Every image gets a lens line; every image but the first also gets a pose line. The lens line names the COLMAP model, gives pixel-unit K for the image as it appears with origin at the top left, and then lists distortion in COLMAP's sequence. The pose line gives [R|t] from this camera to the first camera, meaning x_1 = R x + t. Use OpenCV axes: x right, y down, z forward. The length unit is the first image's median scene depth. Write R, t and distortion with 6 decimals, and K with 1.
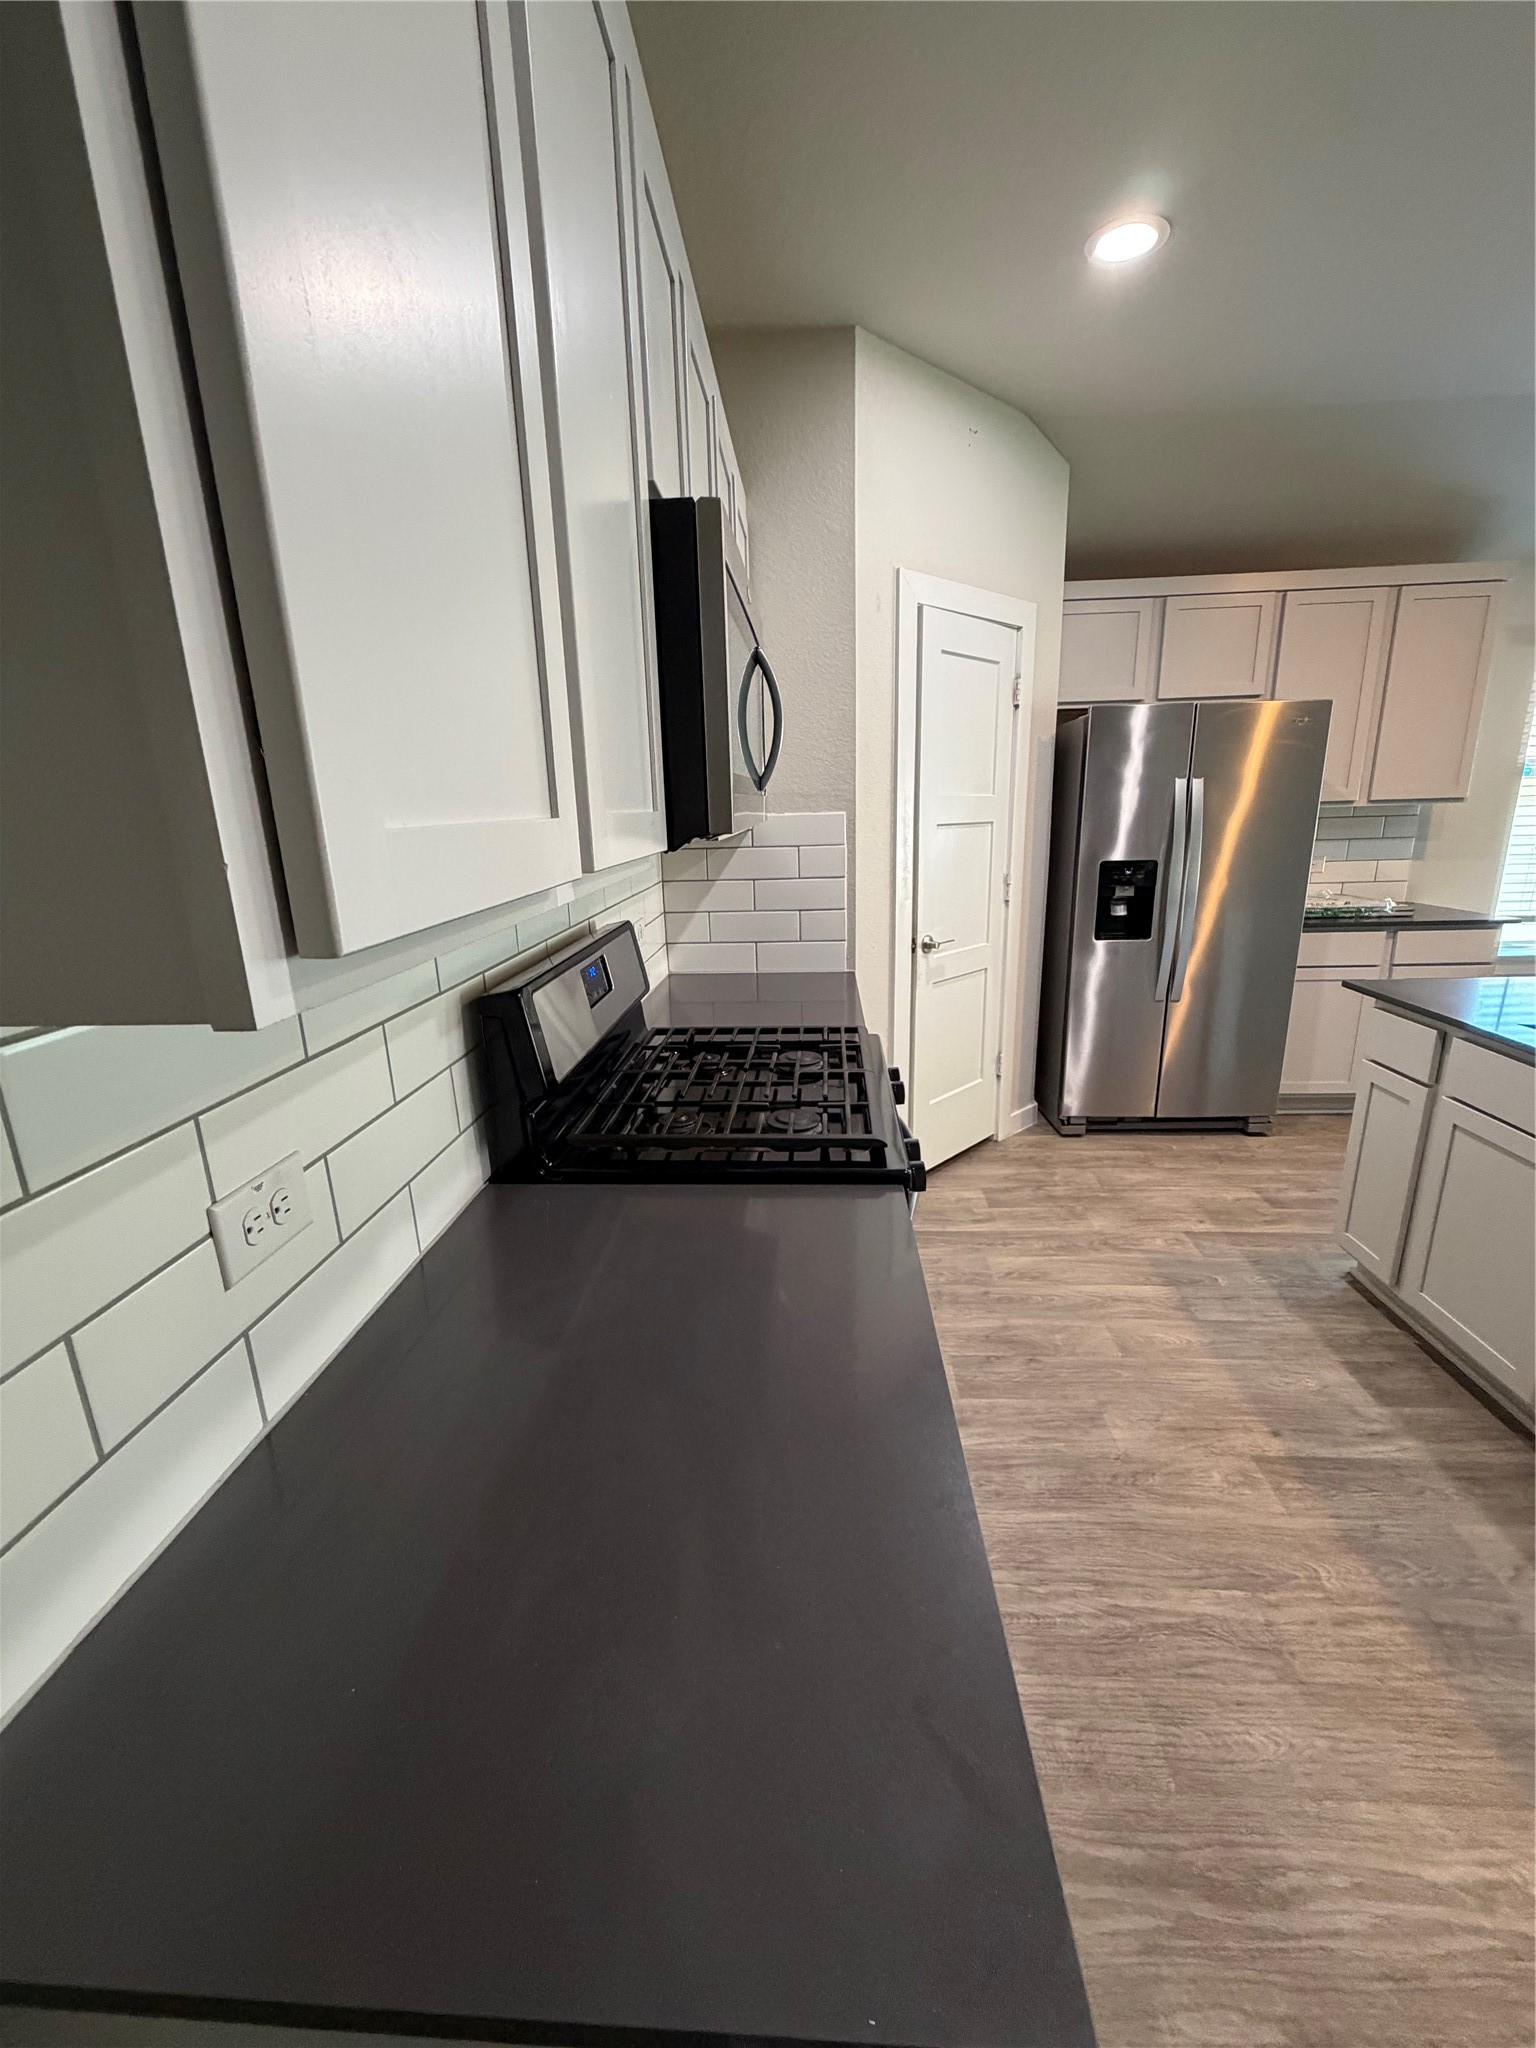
lens RADIAL K [[817.1, 0, 765.0], [0, 817.1, 1019.8], [0, 0, 1]] dist [-0.000665, 0.000487]
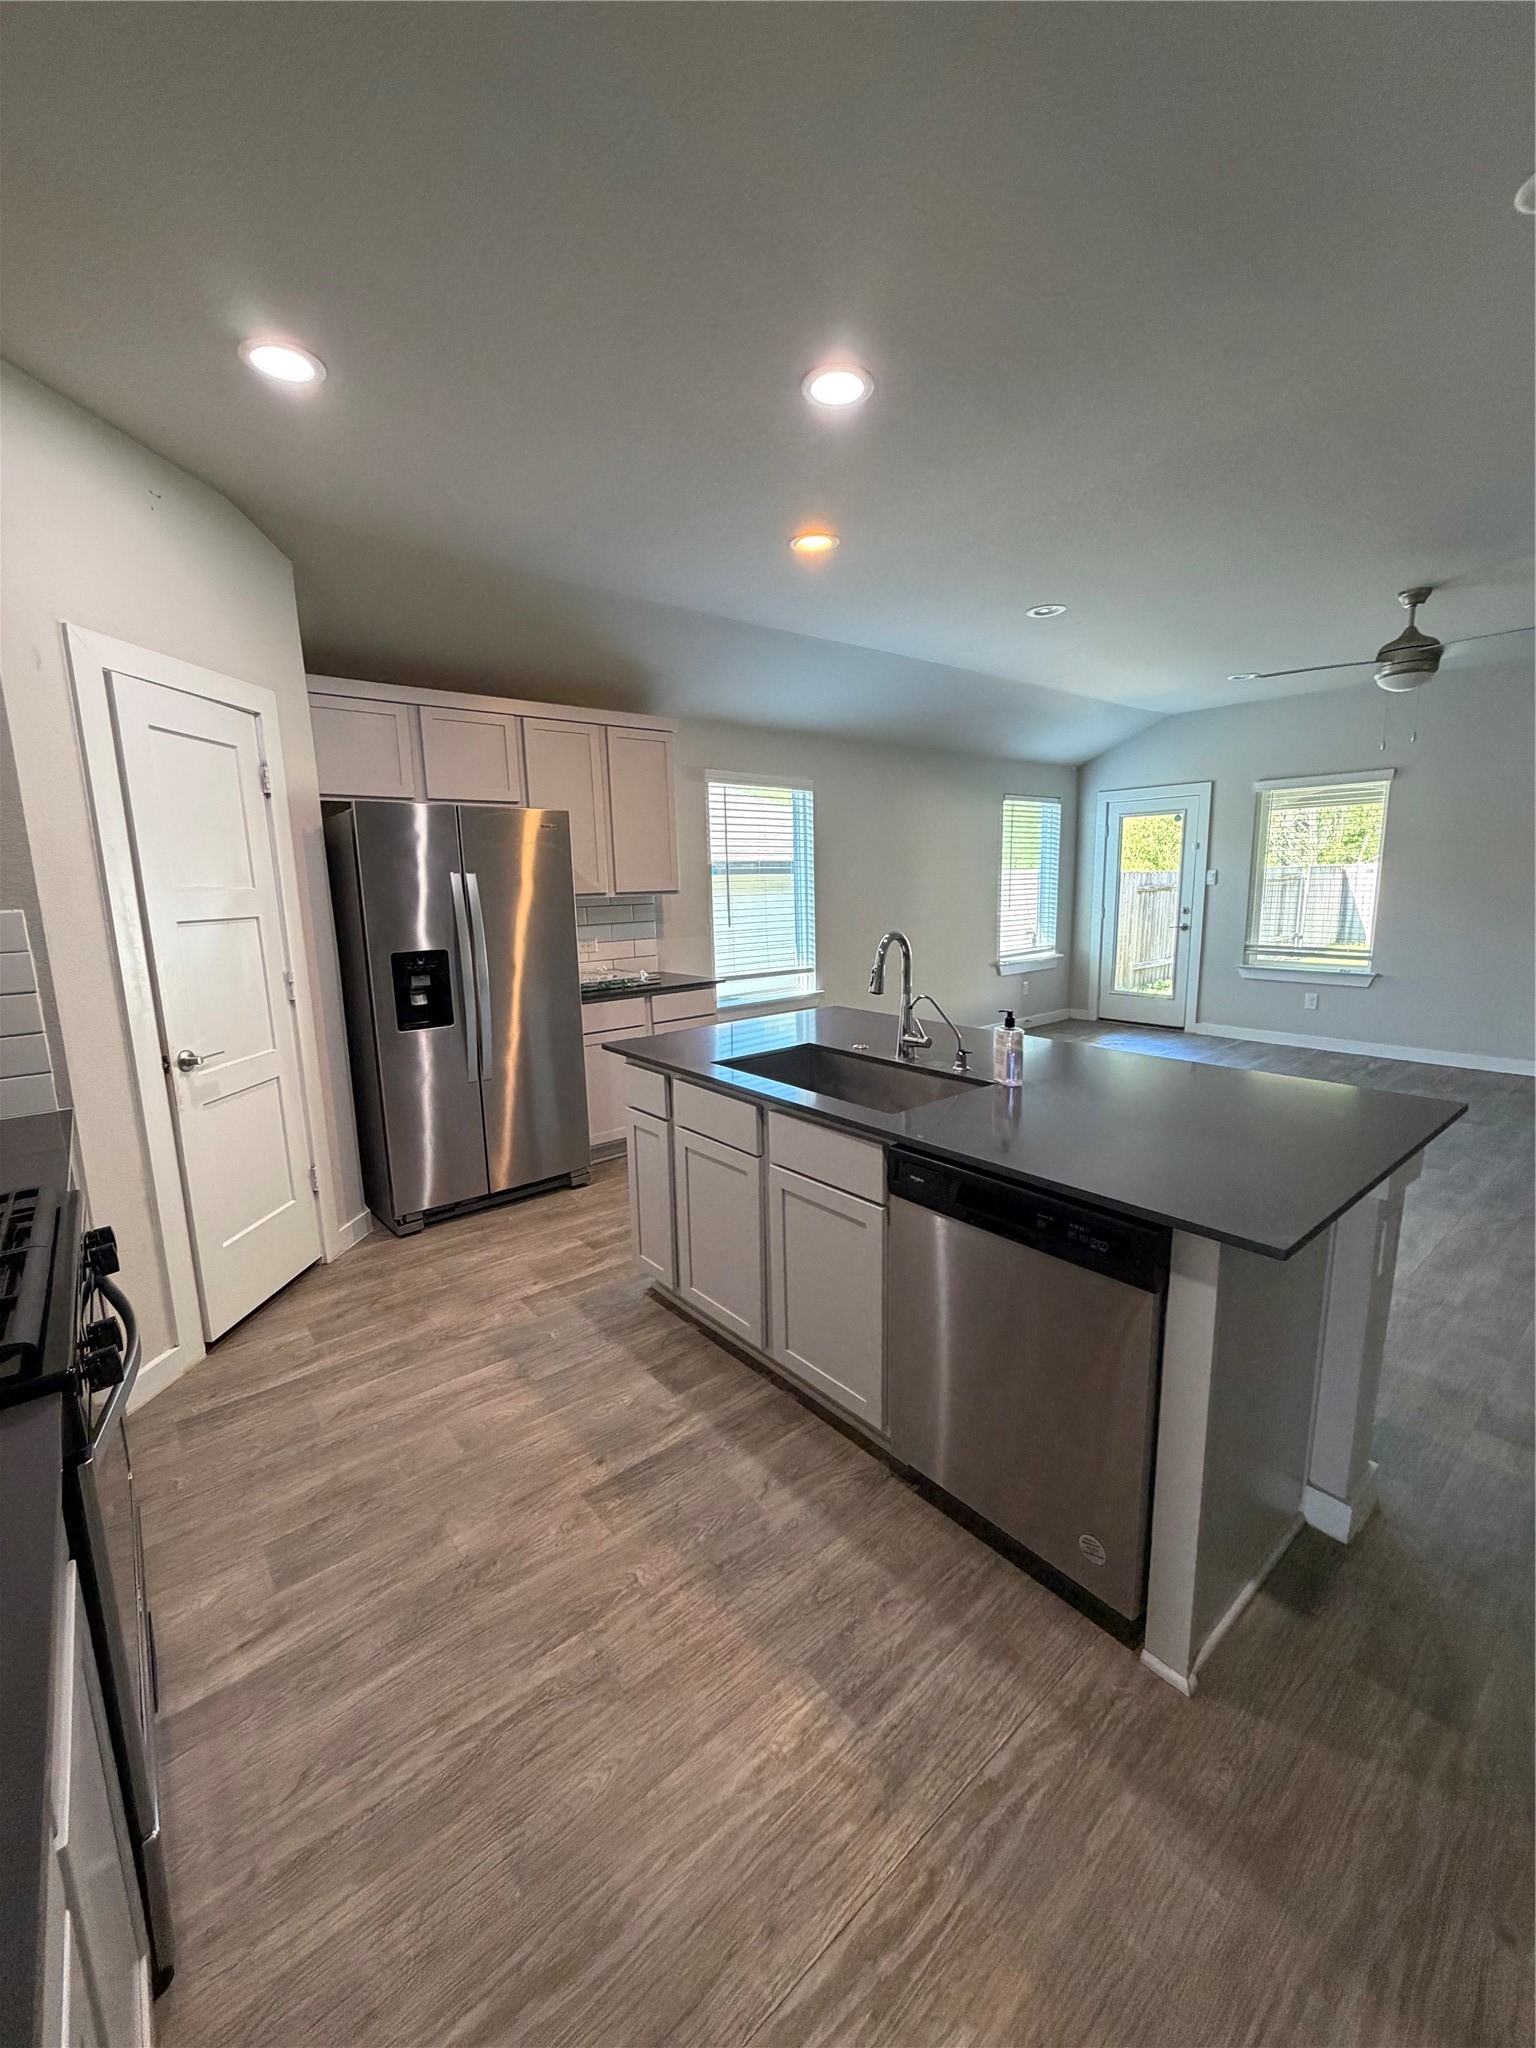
lens RADIAL K [[817.1, 0, 765.0], [0, 817.1, 1019.8], [0, 0, 1]] dist [-0.000665, 0.000487]
pose [[0.729746, -0.105981, 0.675455, 0.072284], [0.175007, 0.983956, -0.034688, -0.000080], [-0.660942, 0.143522, 0.736585, -0.025693]]
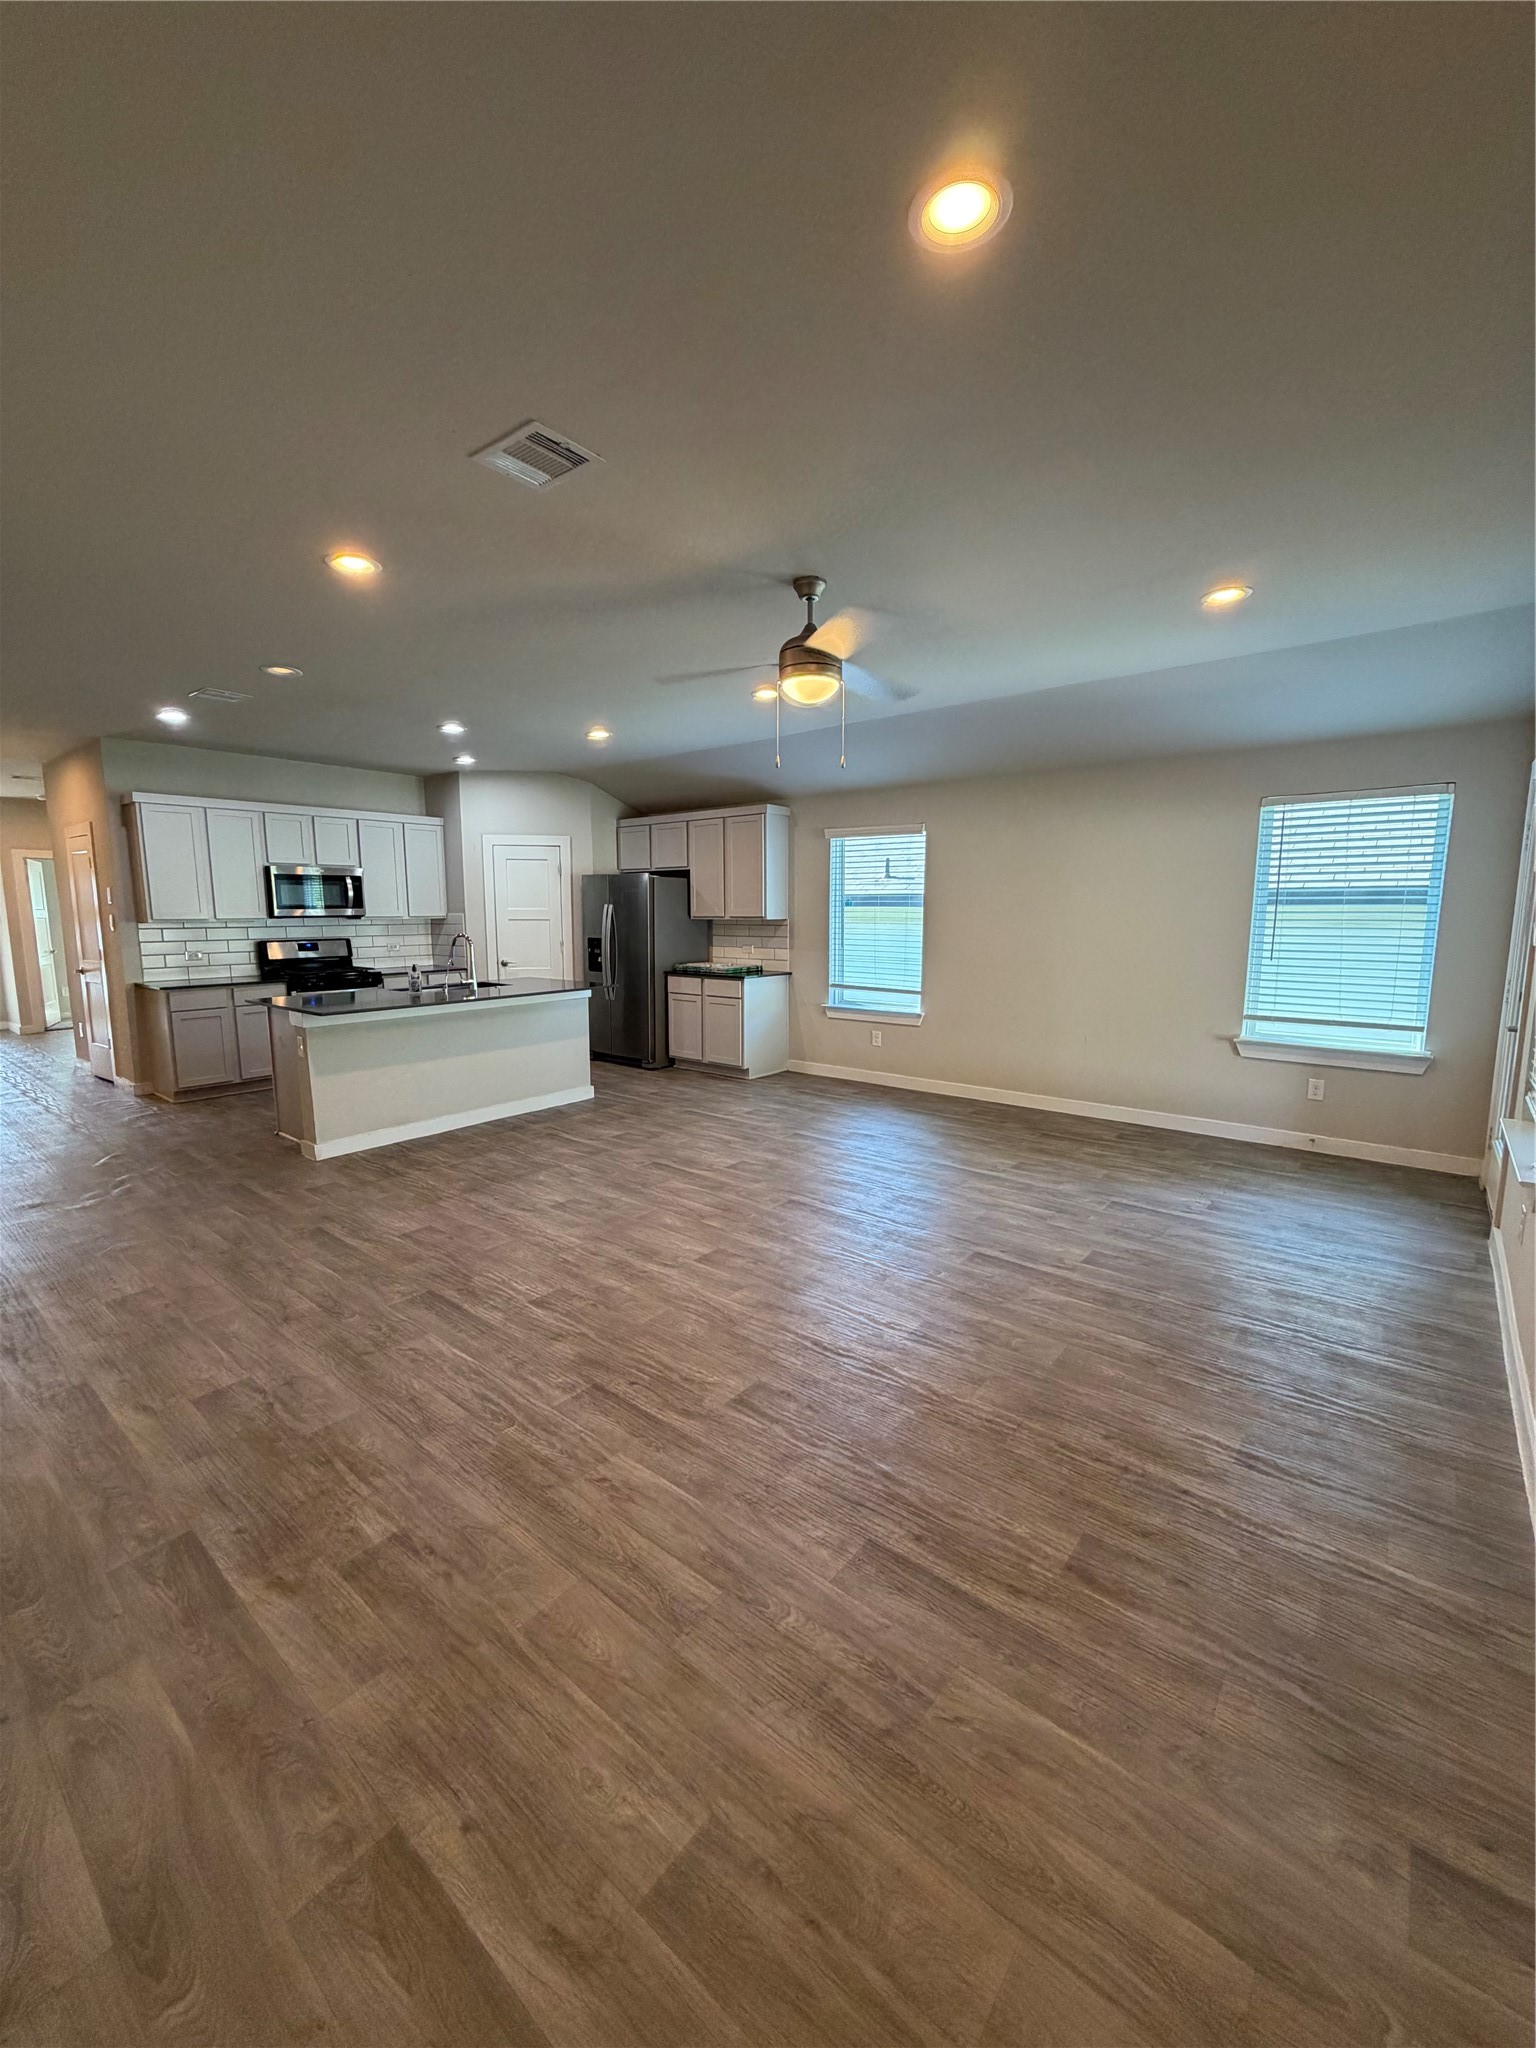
lens RADIAL K [[817.1, 0, 765.0], [0, 817.1, 1019.8], [0, 0, 1]] dist [-0.000665, 0.000487]
pose [[0.815613, 0.106240, -0.568761, 2.544596], [-0.167652, 0.984222, -0.056571, 0.103194], [0.553777, 0.141494, 0.820555, -0.725511]]
